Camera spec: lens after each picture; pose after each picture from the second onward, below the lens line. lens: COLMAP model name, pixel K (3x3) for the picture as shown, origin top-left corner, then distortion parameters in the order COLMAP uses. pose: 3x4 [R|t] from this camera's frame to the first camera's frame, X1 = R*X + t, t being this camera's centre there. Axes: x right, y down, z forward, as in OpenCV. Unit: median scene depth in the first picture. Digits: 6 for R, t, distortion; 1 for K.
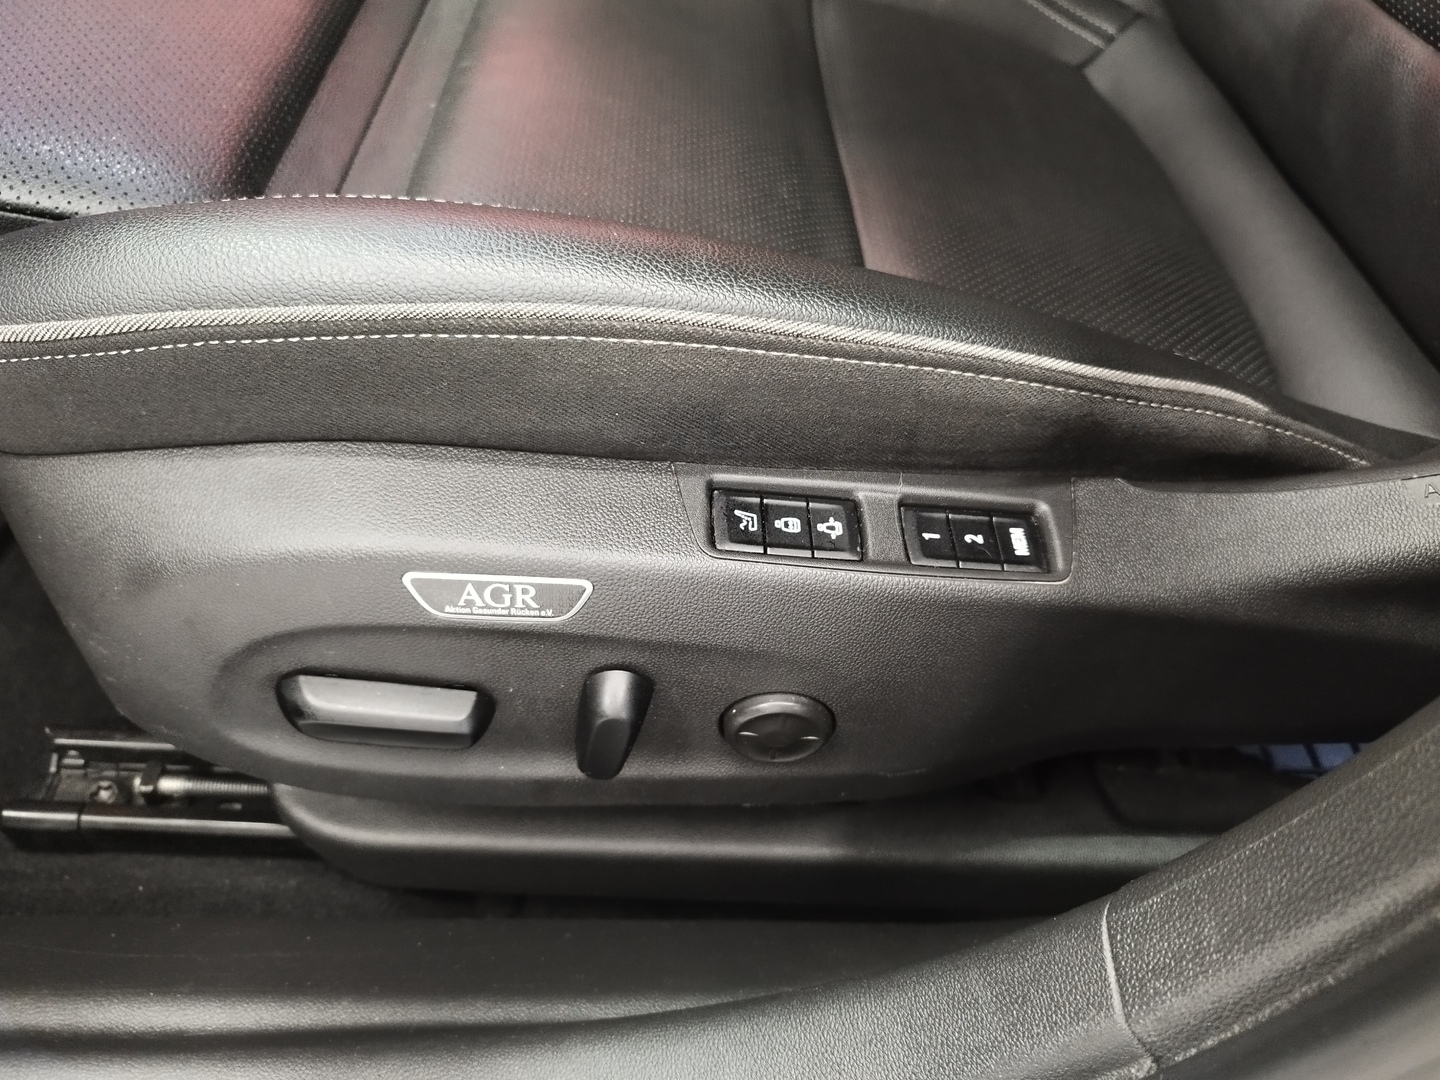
lens RADIAL K [[1078.7, 0, 711.0], [0, 1078.7, 540.8], [0, 0, 1]] dist [0.006767, -0.006137]
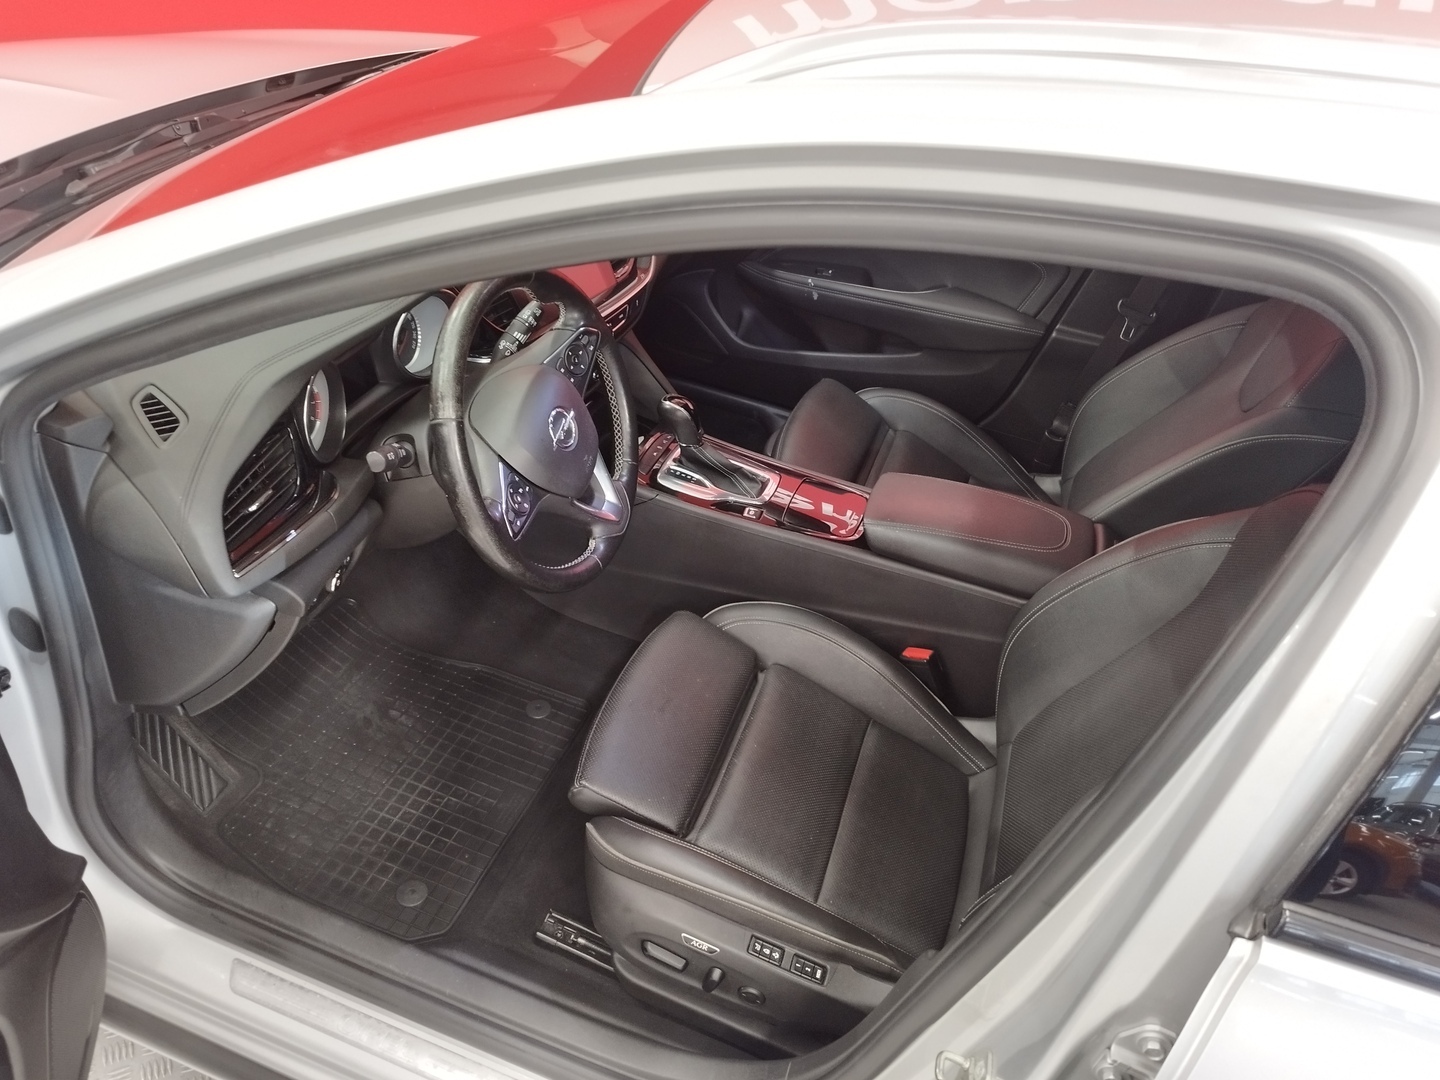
lens RADIAL K [[1078.7, 0, 711.0], [0, 1078.7, 540.8], [0, 0, 1]] dist [0.006767, -0.006137]
pose [[0.935964, 0.301439, -0.181950, 0.147618], [-0.327258, 0.935429, -0.133698, -0.861887], [0.129900, 0.184681, 0.974176, -3.396996]]
